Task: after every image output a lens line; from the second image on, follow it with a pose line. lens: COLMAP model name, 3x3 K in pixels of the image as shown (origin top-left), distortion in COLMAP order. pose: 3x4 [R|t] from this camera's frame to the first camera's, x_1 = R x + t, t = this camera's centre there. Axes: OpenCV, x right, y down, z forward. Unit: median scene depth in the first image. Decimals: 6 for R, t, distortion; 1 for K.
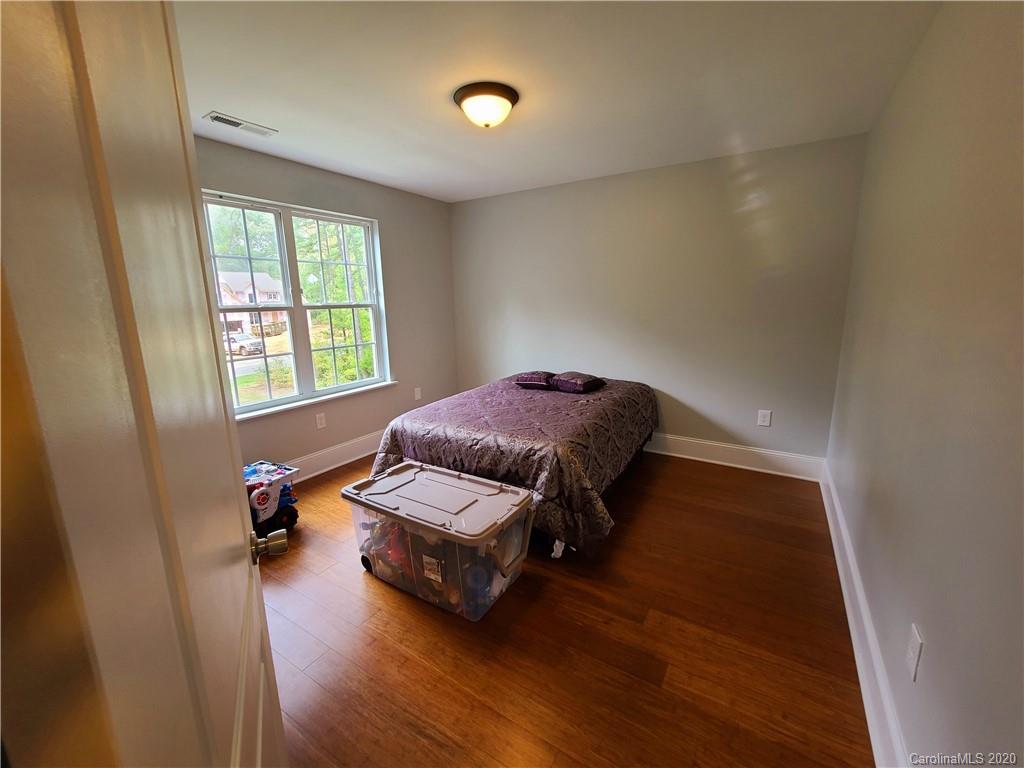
lens RADIAL K [[419.3, 0, 512.0], [0, 419.3, 384.0], [0, 0, 1]] dist [0.001390, -0.000538]
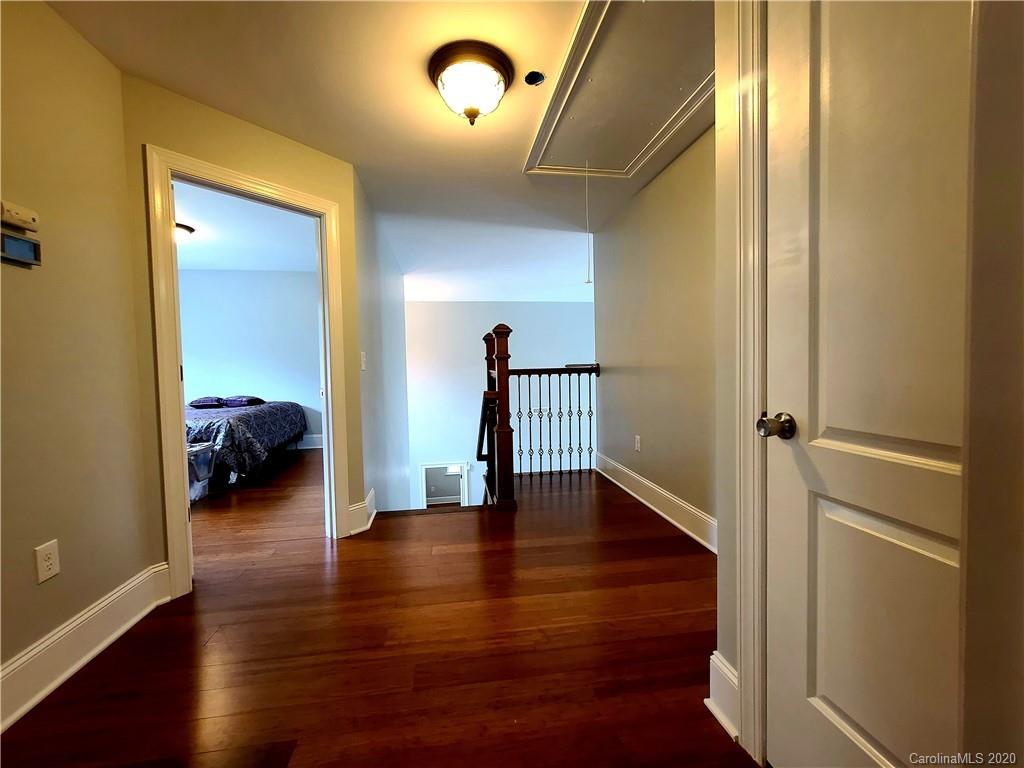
lens RADIAL K [[419.3, 0, 512.0], [0, 419.3, 384.0], [0, 0, 1]] dist [0.001390, -0.000538]
pose [[0.754439, -0.023986, 0.655932, -0.150765], [0.136021, 0.983352, -0.120489, 0.378606], [-0.642122, 0.180122, 0.745141, -1.123838]]
